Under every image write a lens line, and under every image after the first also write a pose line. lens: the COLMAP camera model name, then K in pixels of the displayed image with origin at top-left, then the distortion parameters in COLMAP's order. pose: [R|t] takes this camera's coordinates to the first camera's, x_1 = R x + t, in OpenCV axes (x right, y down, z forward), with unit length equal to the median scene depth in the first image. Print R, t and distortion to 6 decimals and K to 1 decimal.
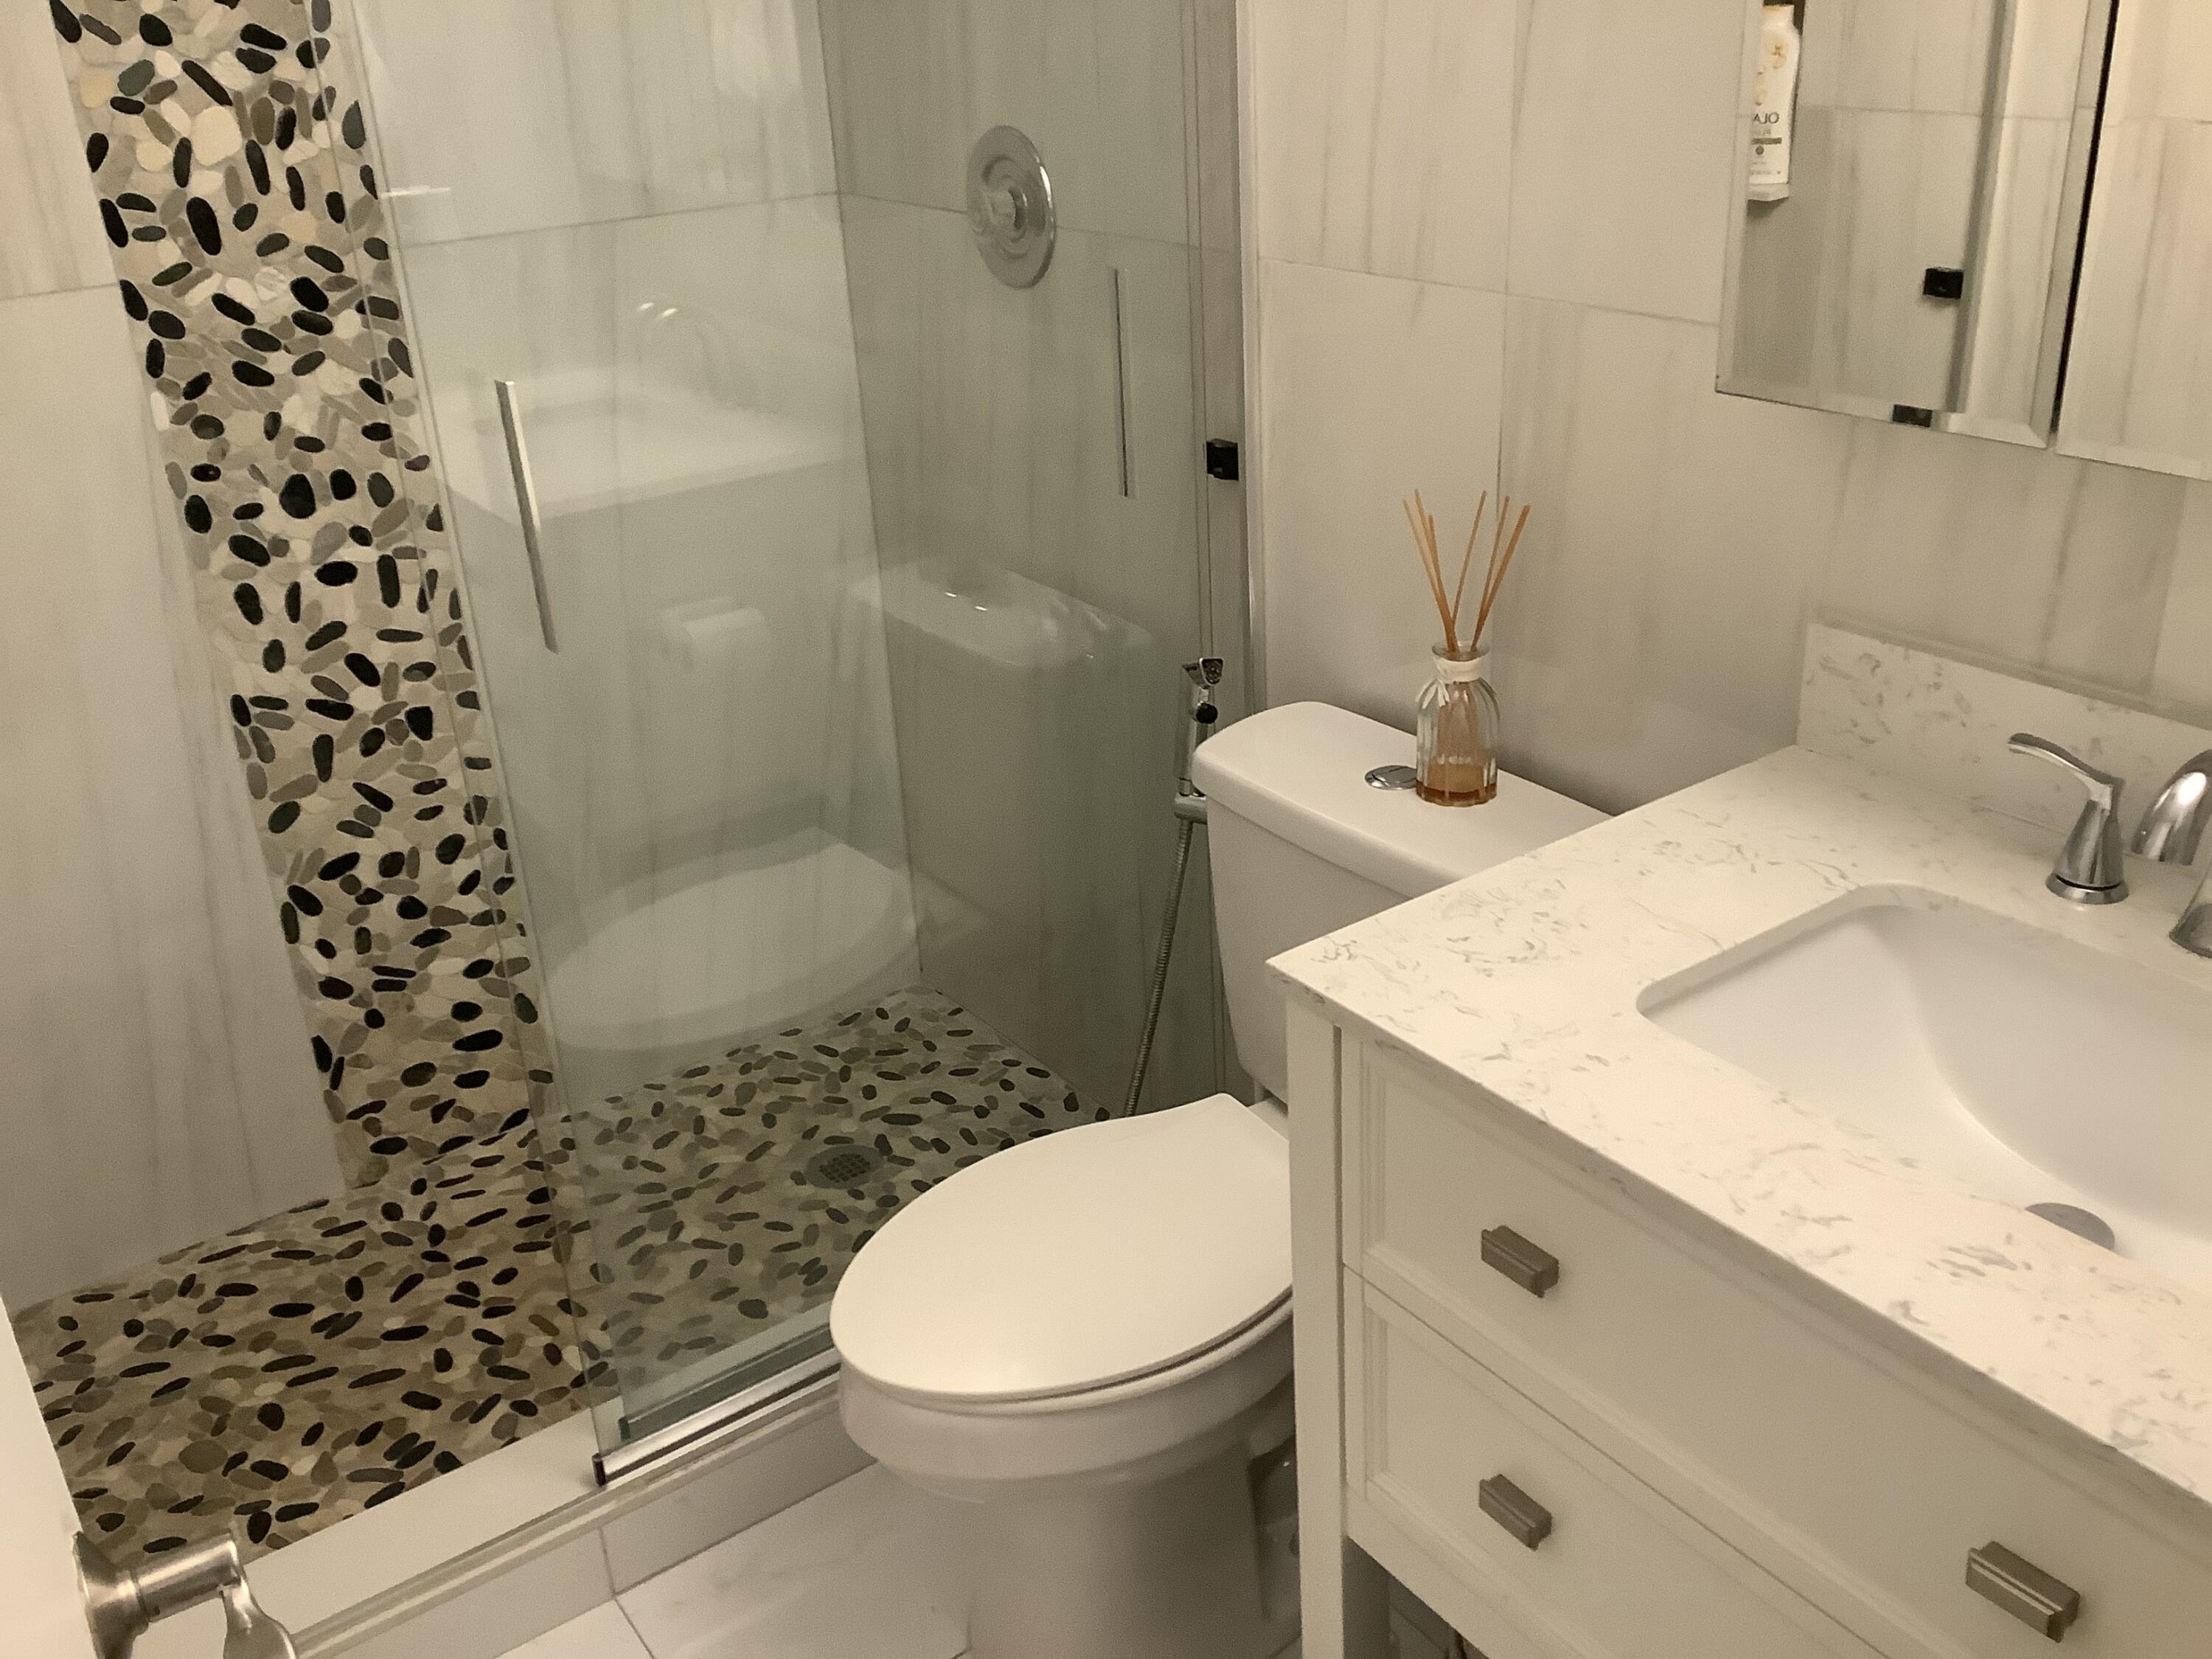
lens RADIAL K [[2008.7, 0, 1118.1], [0, 2008.7, 822.3], [0, 0, 1]] dist [0.108028, -0.175328]
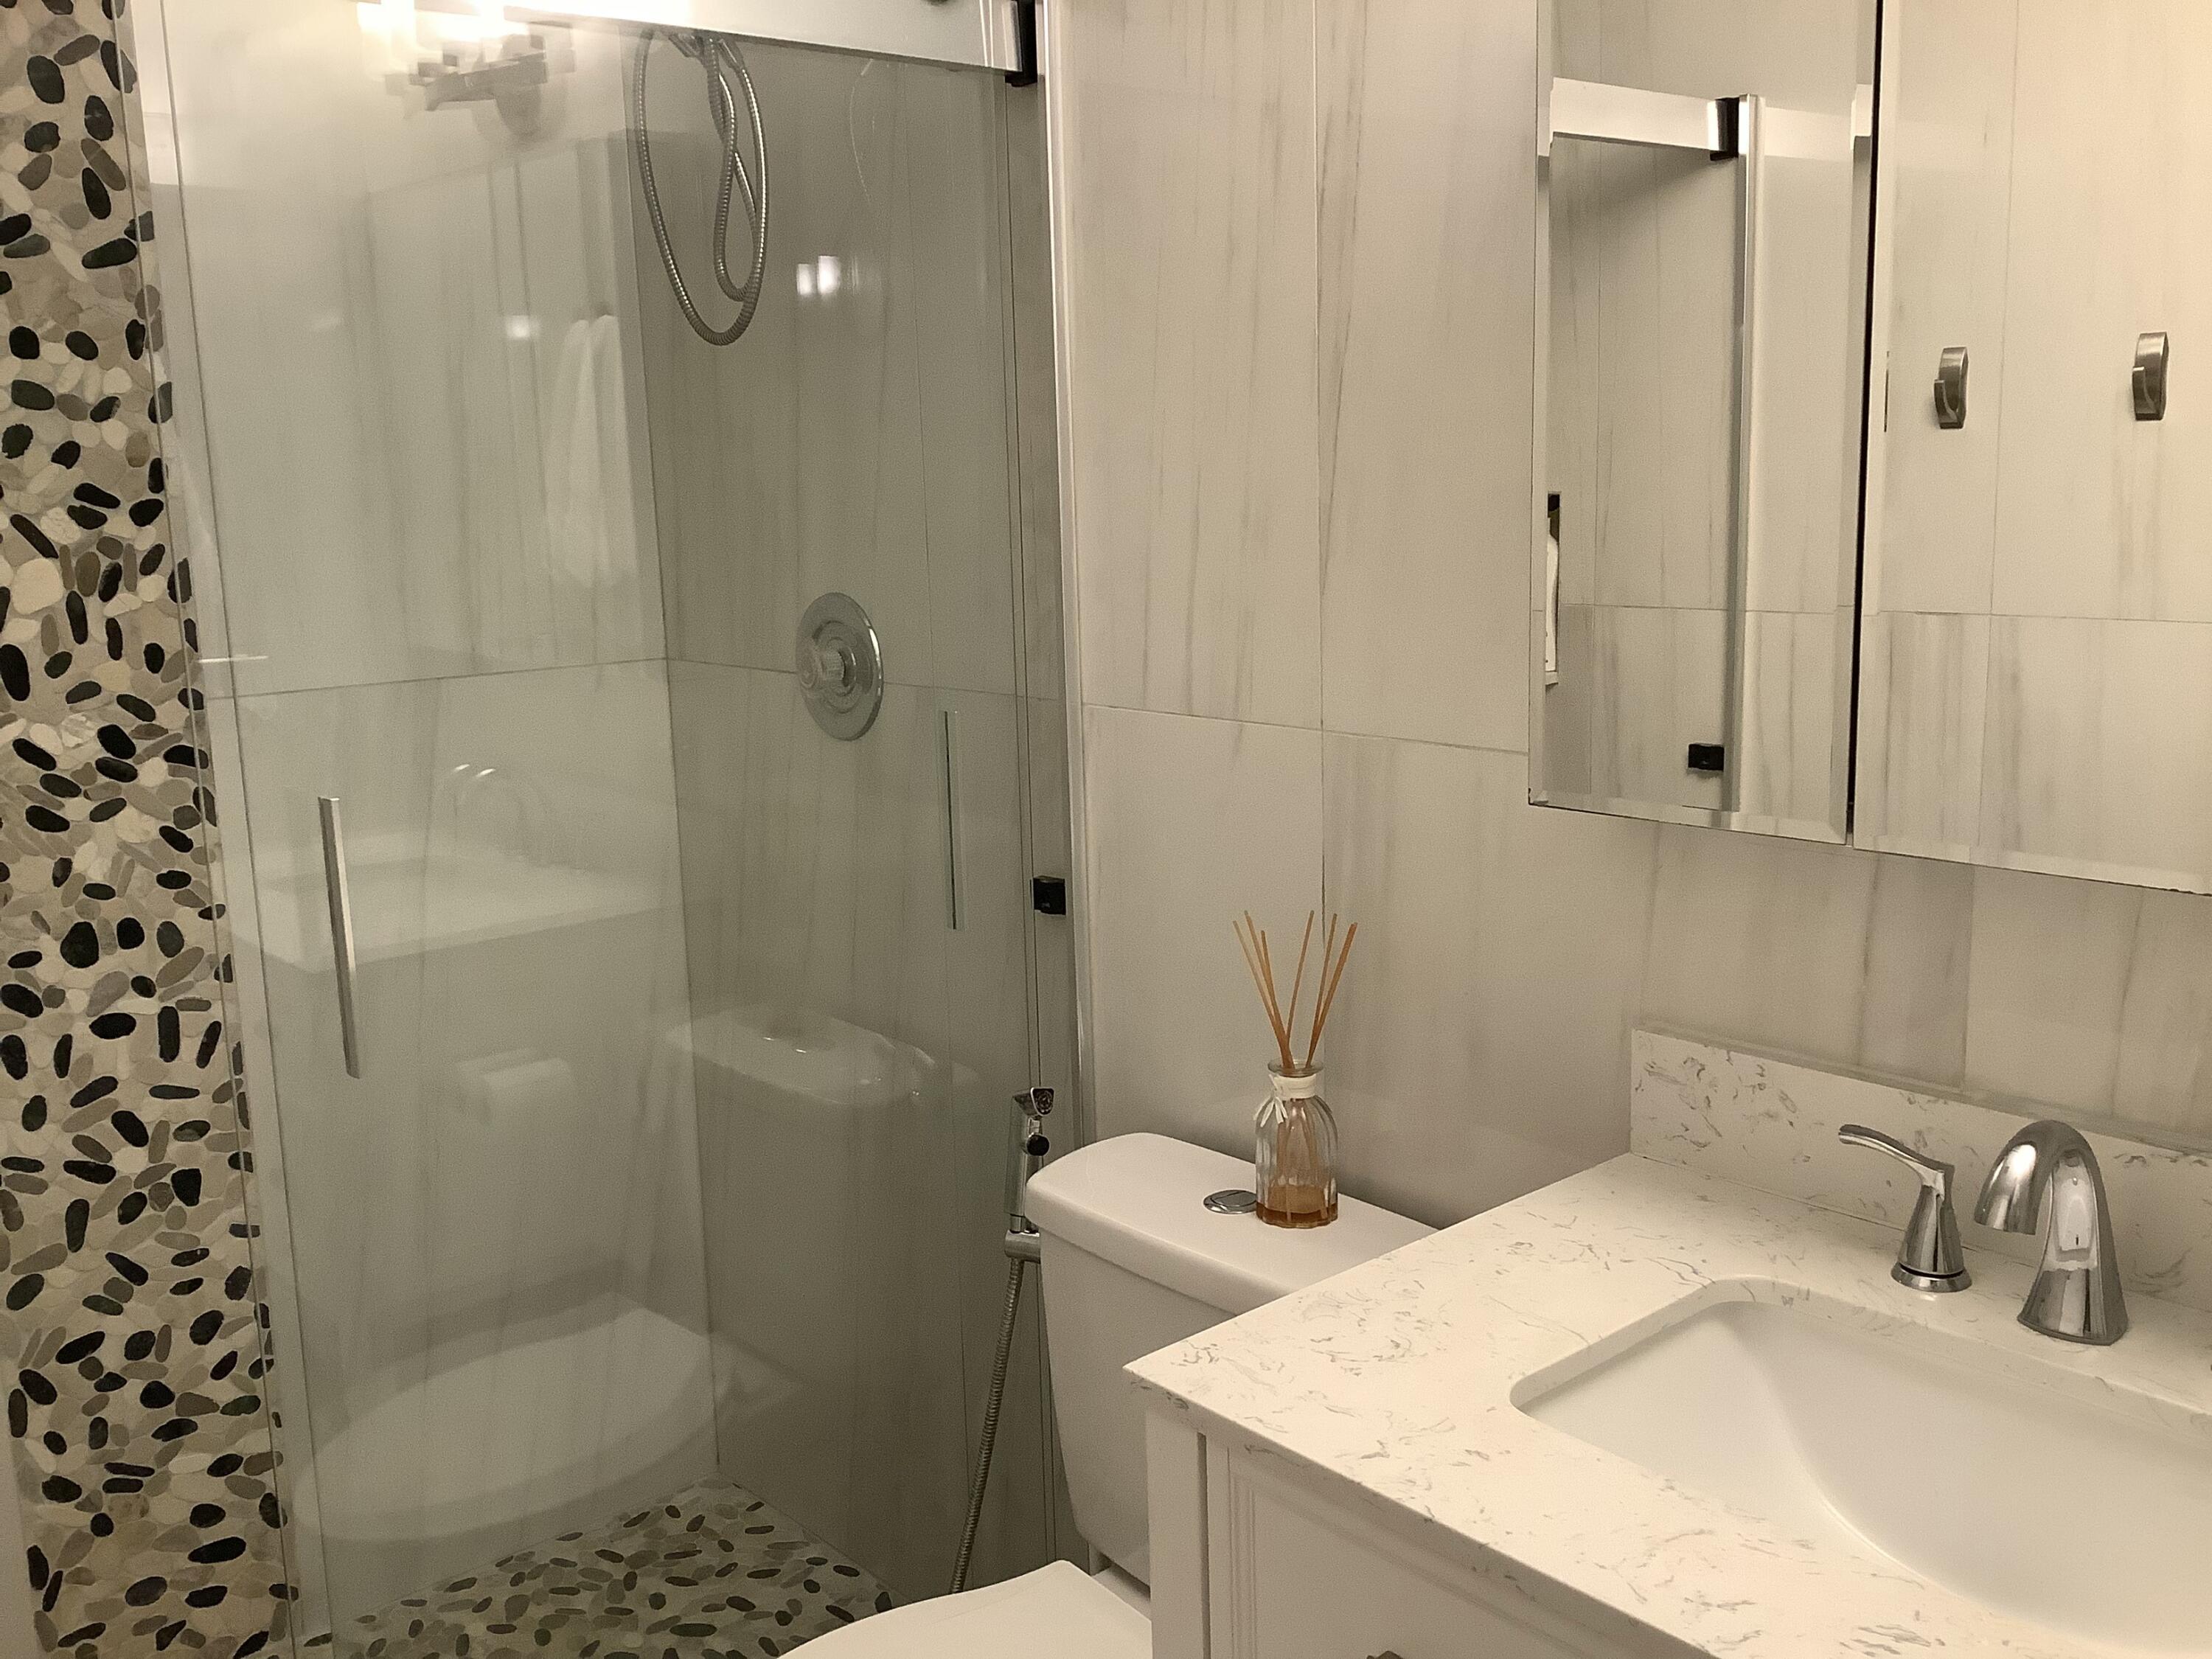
lens RADIAL K [[2008.7, 0, 1123.1], [0, 2008.7, 819.9], [0, 0, 1]] dist [0.108028, -0.175328]
pose [[0.994339, 0.005587, 0.106104, -0.017600], [0.021411, 0.967593, -0.251605, 0.035779], [-0.104071, 0.252453, 0.961996, 0.011158]]
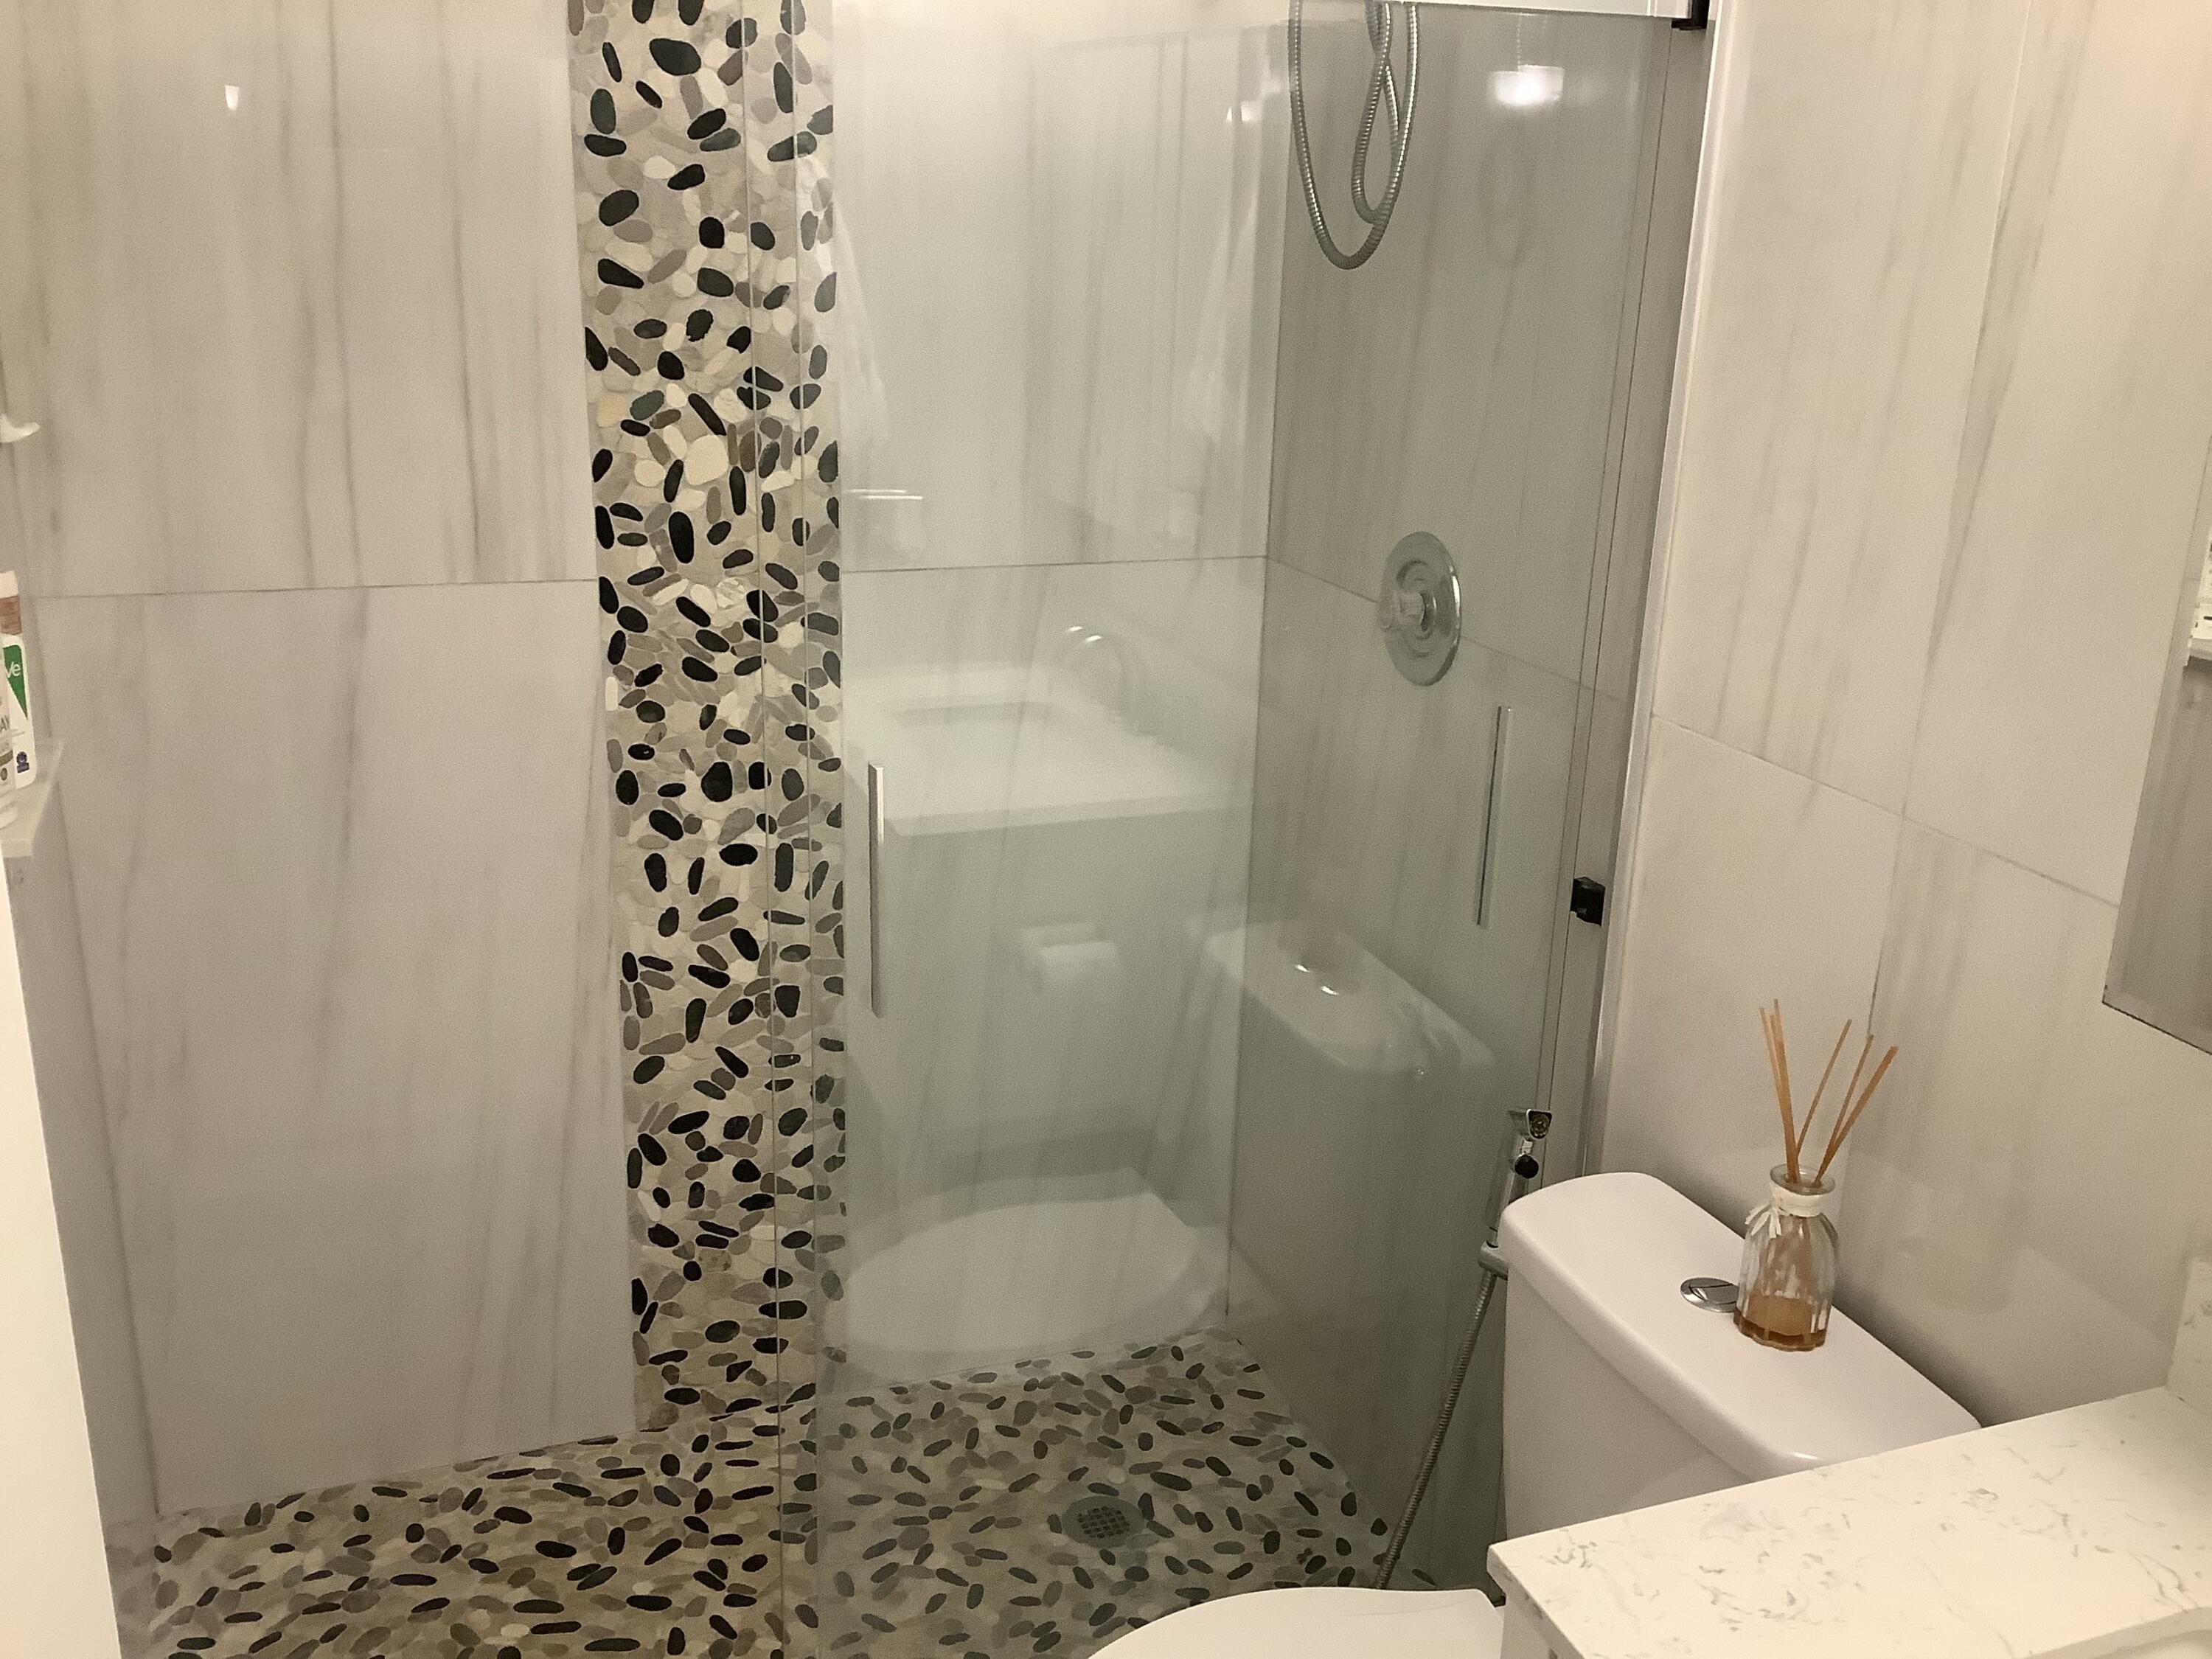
lens RADIAL K [[2008.7, 0, 1116.4], [0, 2008.7, 811.7], [0, 0, 1]] dist [0.108028, -0.175328]
pose [[0.963307, 0.155543, -0.218739, 0.035606], [-0.179234, 0.979412, -0.092883, -0.084870], [0.199788, 0.128680, 0.971353, 0.011549]]
